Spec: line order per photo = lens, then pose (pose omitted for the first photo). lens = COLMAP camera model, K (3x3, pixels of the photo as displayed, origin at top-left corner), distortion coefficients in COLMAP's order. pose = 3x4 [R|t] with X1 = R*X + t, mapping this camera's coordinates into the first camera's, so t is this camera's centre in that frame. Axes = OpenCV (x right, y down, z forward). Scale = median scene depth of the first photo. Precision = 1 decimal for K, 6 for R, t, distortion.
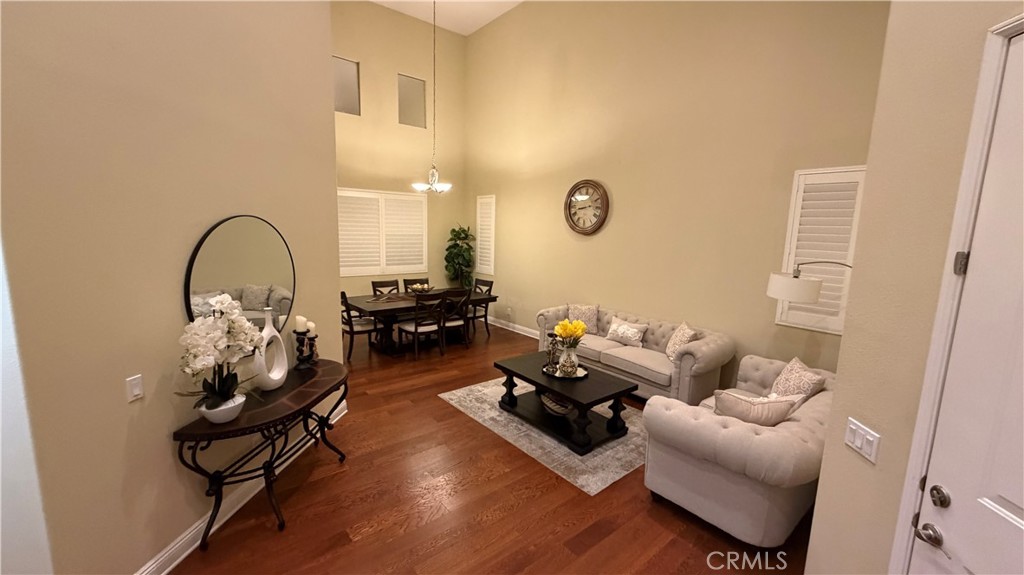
lens RADIAL K [[412.2, 0, 508.2], [0, 412.2, 287.4], [0, 0, 1]] dist [0.000993, 0.000054]
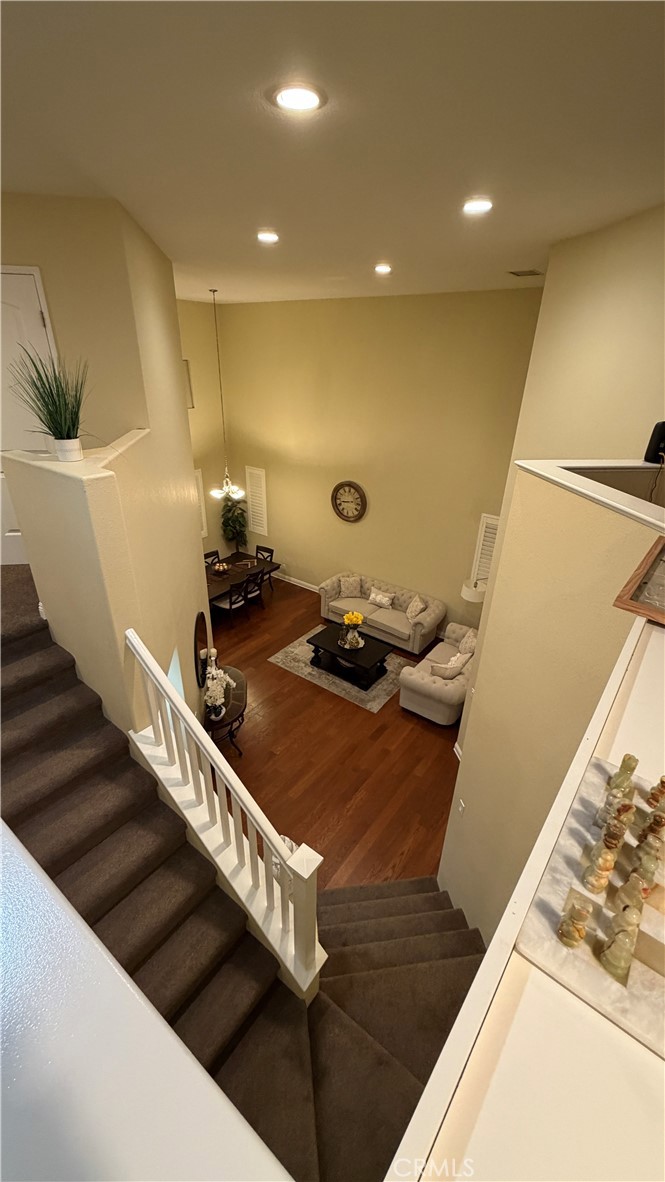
lens RADIAL K [[475.8, 0, 333.7], [0, 475.8, 587.8], [0, 0, 1]] dist [0.000993, 0.000054]
pose [[0.969249, -0.110681, 0.219786, -0.276703], [0.036402, 0.947804, 0.316768, -0.520281], [-0.243374, -0.299026, 0.922688, -0.587231]]
